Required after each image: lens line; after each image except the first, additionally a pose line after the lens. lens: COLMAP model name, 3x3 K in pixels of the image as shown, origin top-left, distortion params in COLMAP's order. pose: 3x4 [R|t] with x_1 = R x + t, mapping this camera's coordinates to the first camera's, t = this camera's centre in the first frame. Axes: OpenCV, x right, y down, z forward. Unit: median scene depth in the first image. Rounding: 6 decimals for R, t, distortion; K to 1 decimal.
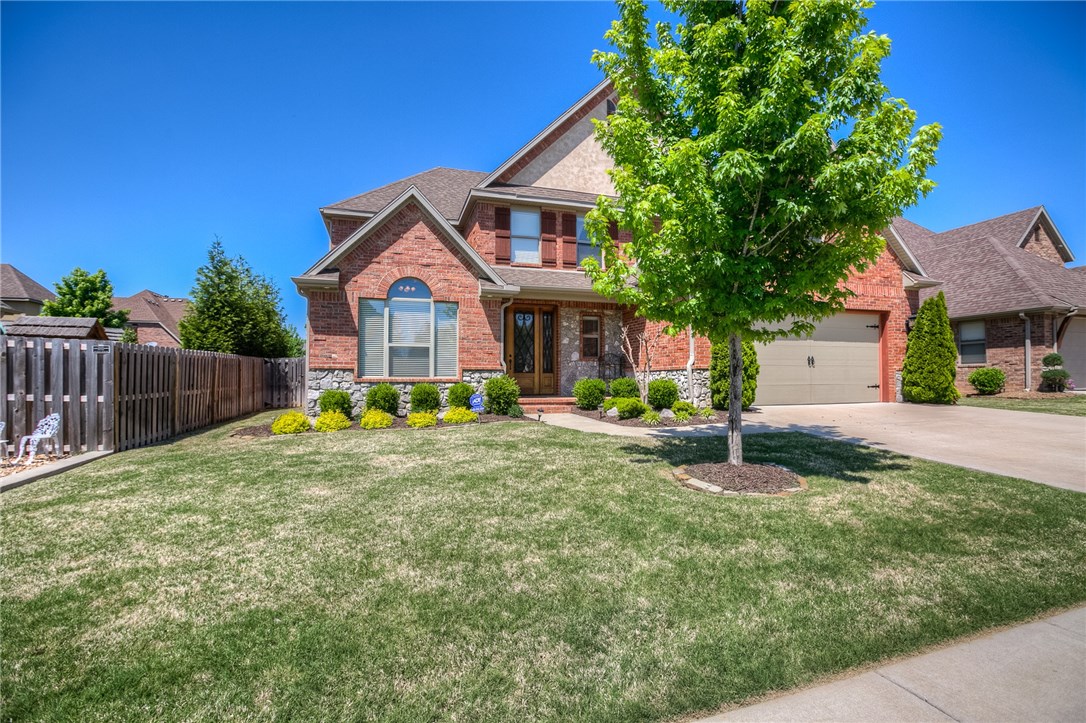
lens RADIAL K [[483.8, 0, 543.0], [0, 483.8, 369.5], [0, 0, 1]] dist [0.002313, 0.000650]
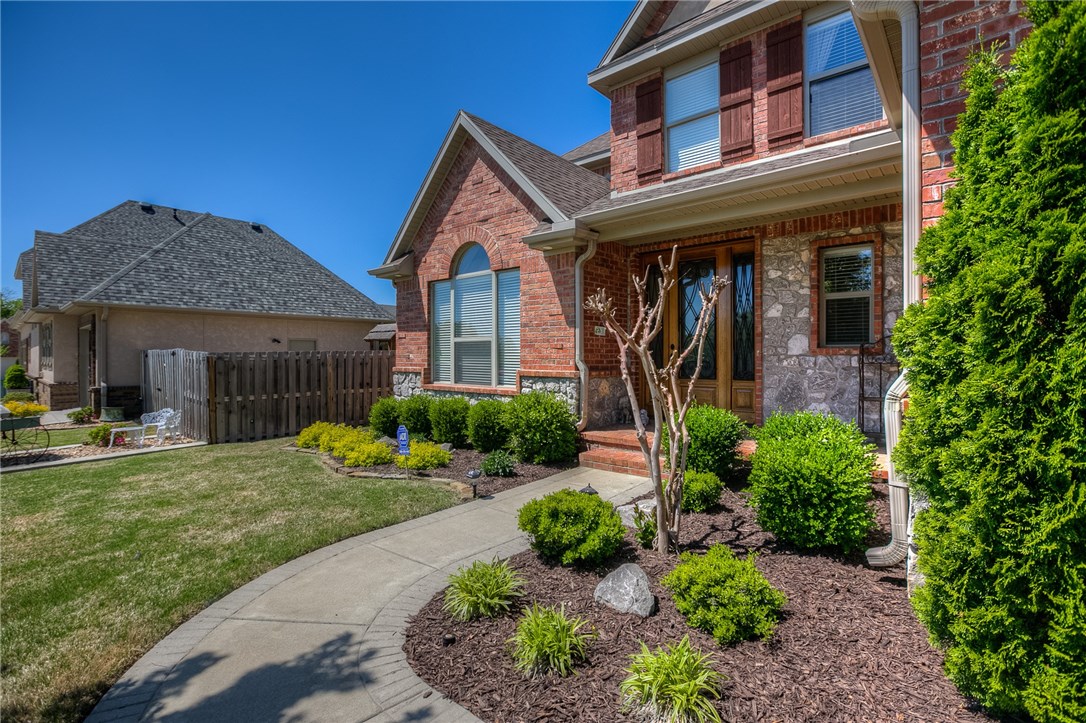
lens RADIAL K [[487.8, 0, 543.0], [0, 487.8, 361.5], [0, 0, 1]] dist [-0.022745, 0.000442]
pose [[0.552752, 0.007356, -0.833313, 0.365665], [0.016779, 0.999660, 0.019954, -0.029946], [0.833177, -0.025012, 0.552441, 0.677039]]
